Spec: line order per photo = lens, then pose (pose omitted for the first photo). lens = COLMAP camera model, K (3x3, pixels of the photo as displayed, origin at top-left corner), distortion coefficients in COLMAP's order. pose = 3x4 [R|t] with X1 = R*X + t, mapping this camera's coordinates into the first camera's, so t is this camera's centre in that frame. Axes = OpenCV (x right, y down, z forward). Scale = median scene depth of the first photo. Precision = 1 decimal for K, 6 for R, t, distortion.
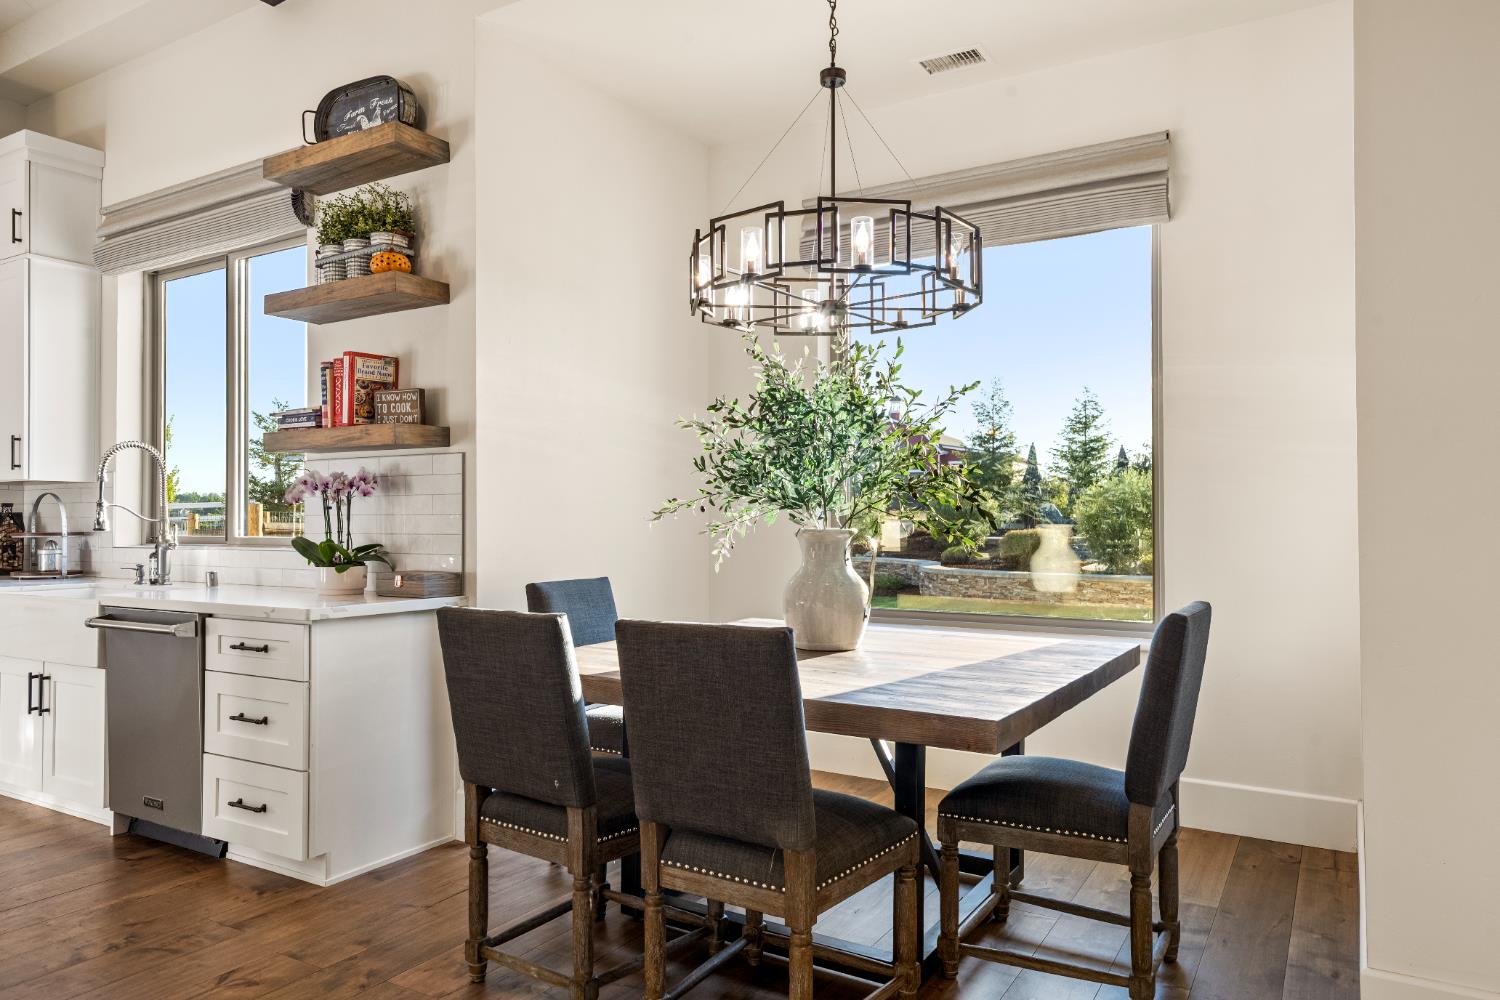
lens RADIAL K [[987.6, 0, 747.9], [0, 987.6, 505.4], [0, 0, 1]] dist [0.006934, 0.001542]
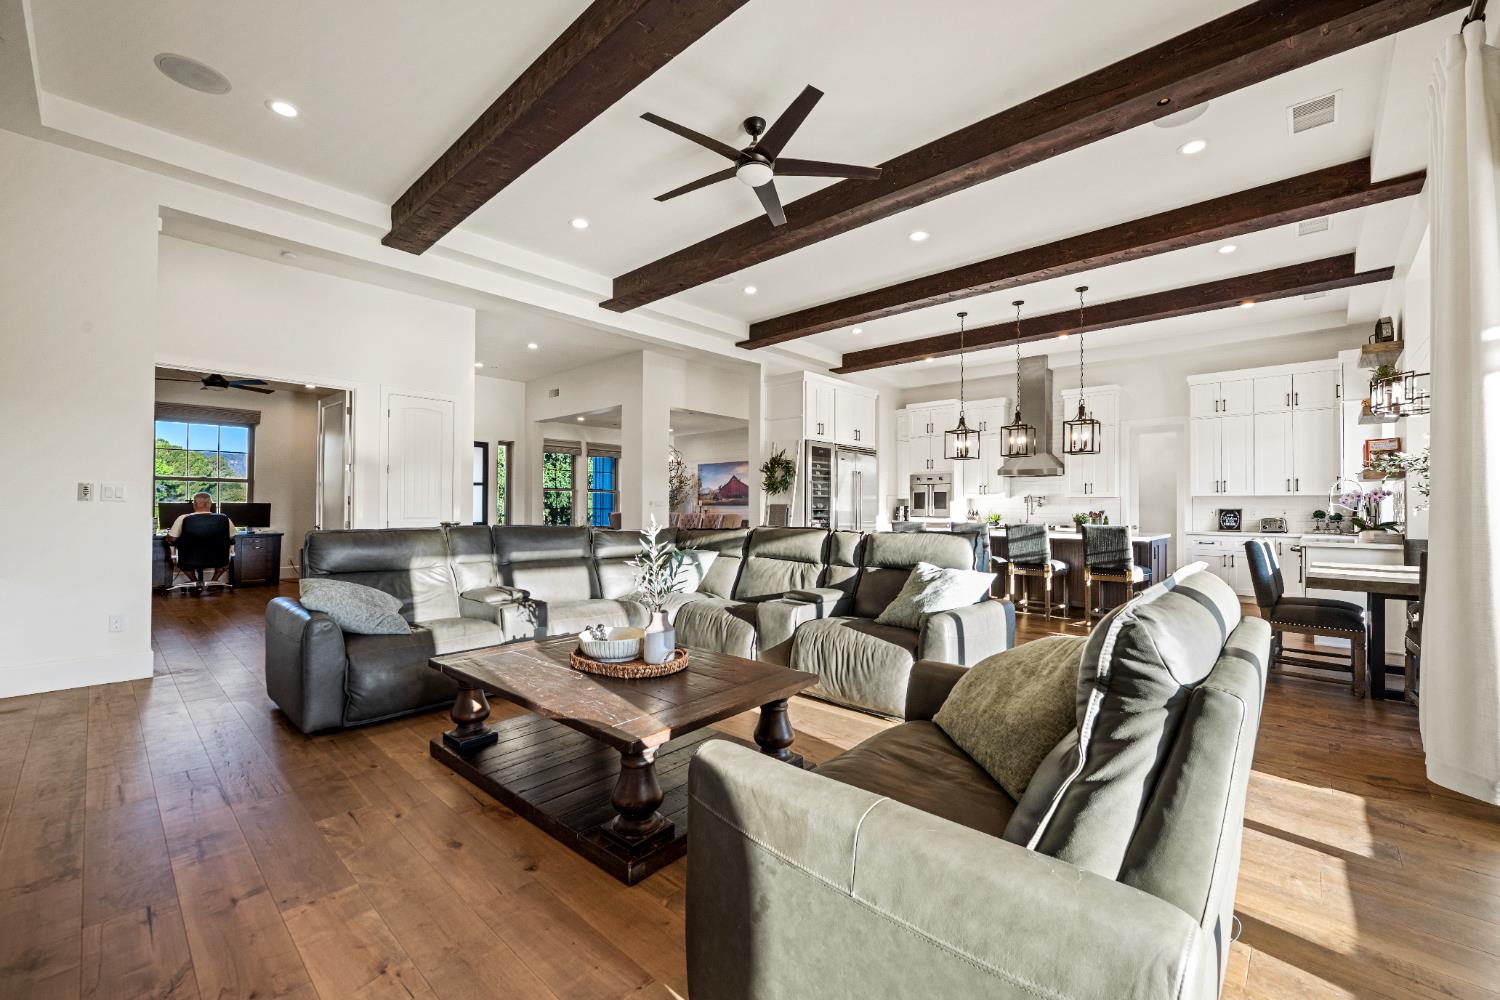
lens RADIAL K [[614.1, 0, 750.0], [0, 614.1, 500.0], [0, 0, 1]] dist [-0.007449, -0.000068]
pose [[-0.201330, -0.014651, -0.979414, 1.313351], [0.010061, 0.999804, -0.017024, -0.001059], [0.979472, -0.013281, -0.201143, -0.157218]]
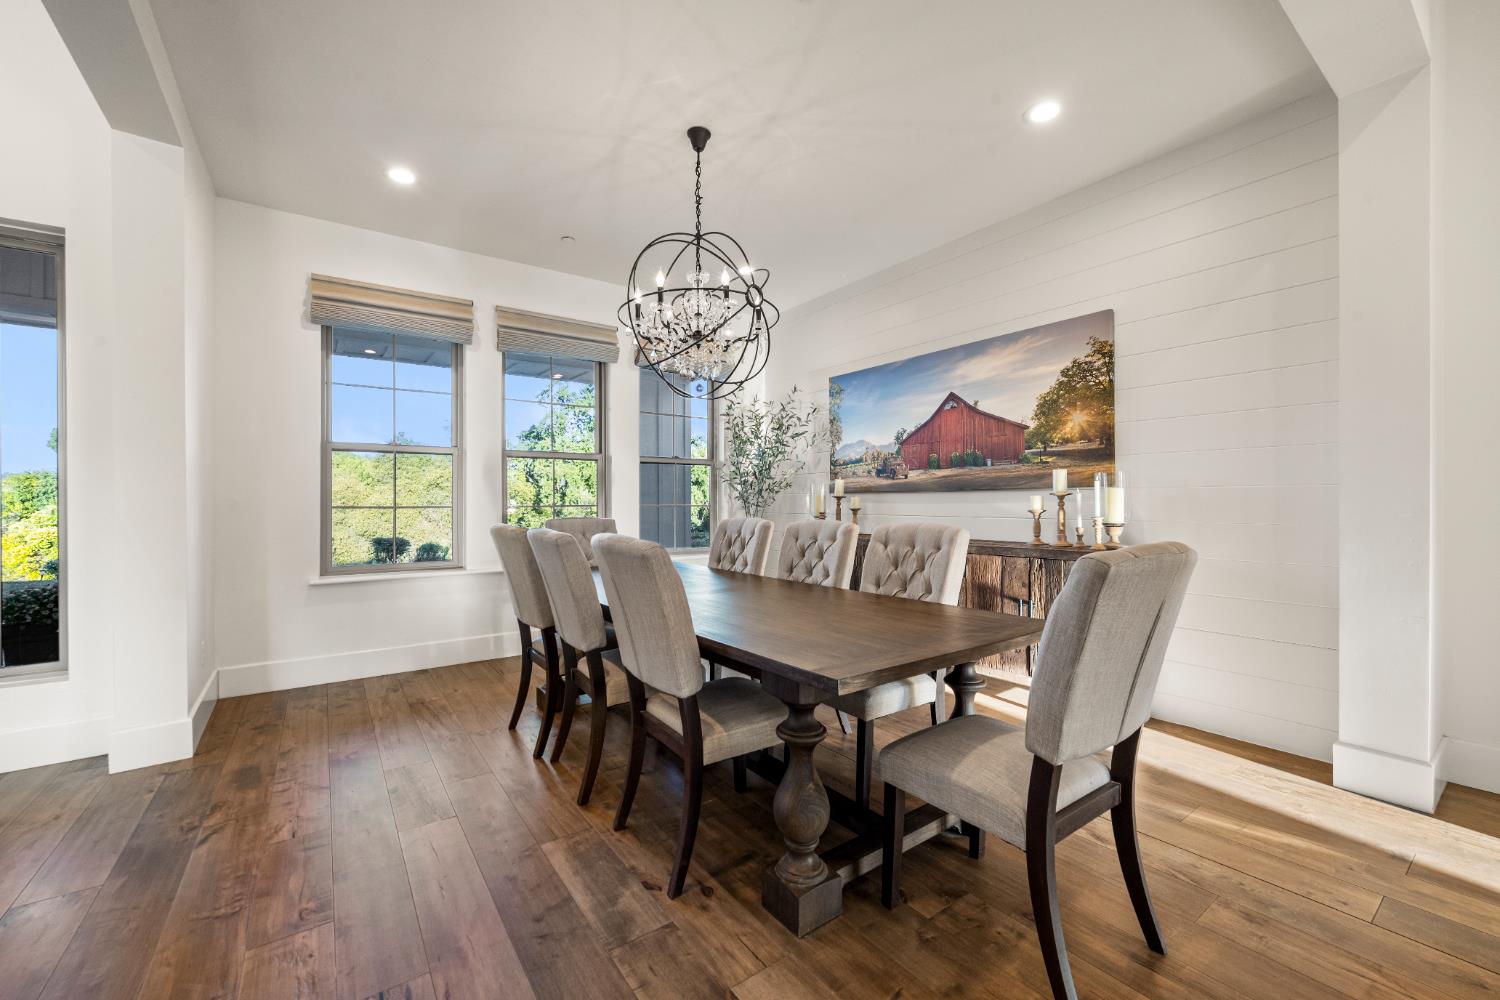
lens RADIAL K [[598.0, 0, 750.0], [0, 598.0, 500.0], [0, 0, 1]] dist [-0.004987, -0.000436]
pose [[-0.391586, -0.001825, -0.920140, -1.212421], [0.018889, 0.999771, -0.010022, -0.014153], [0.919948, -0.021305, -0.391462, -0.930697]]
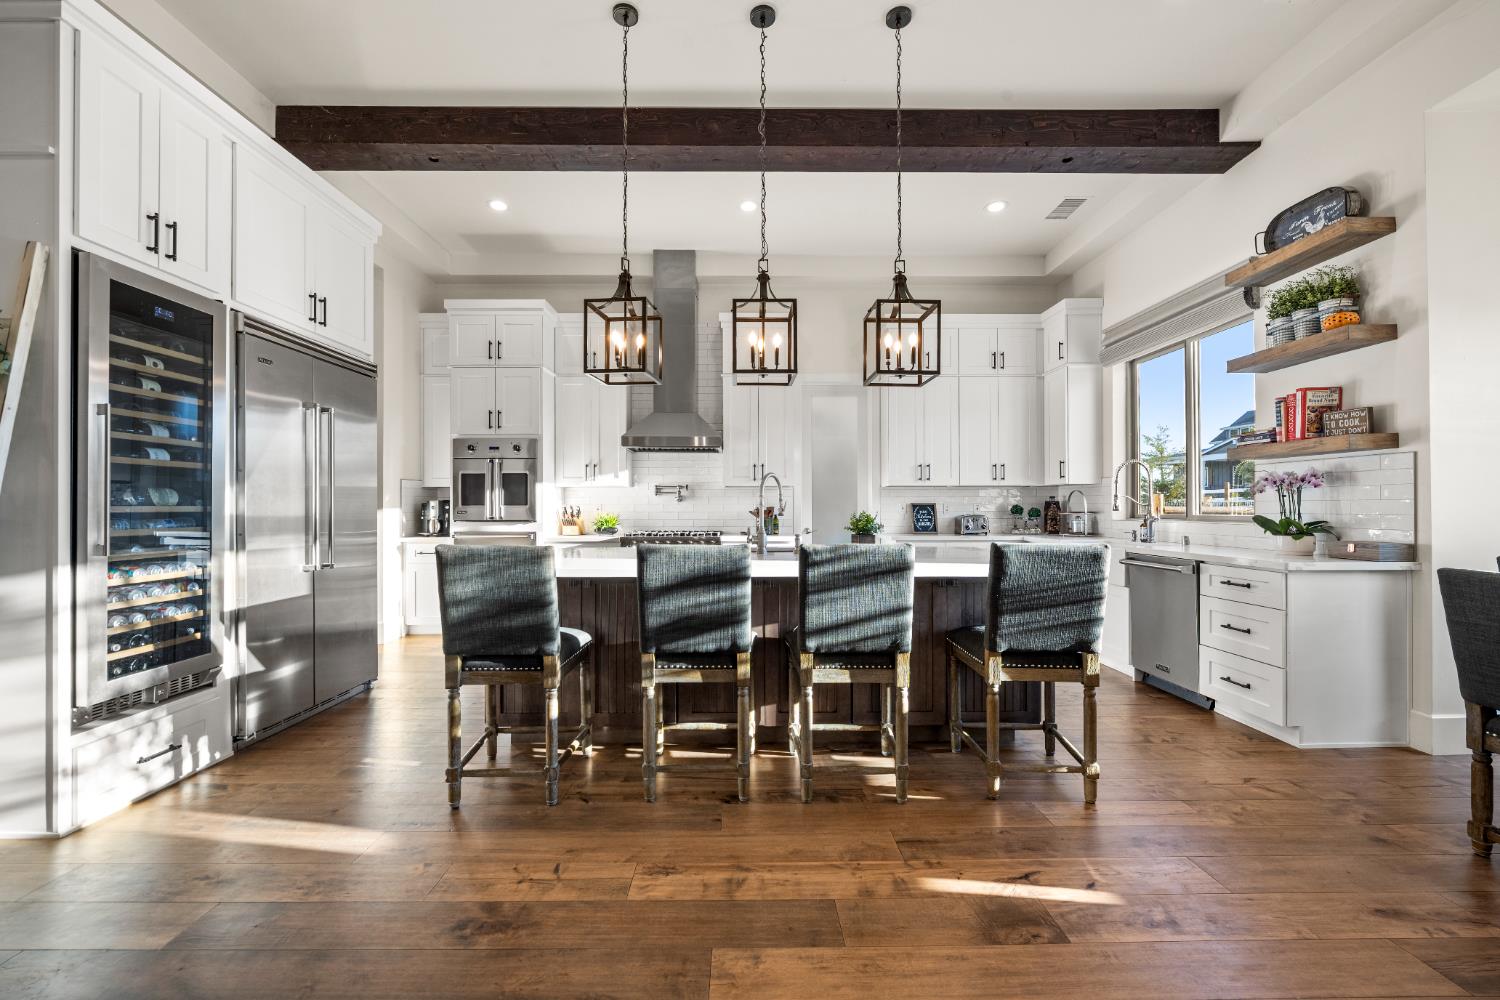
lens RADIAL K [[609.8, 0, 749.7], [0, 609.8, 505.3], [0, 0, 1]] dist [-0.005668, -0.000221]
pose [[0.523529, -0.002369, -0.852004, -0.067274], [0.015319, 0.999861, 0.006633, -0.001672], [0.851870, -0.016525, 0.523493, -0.158481]]
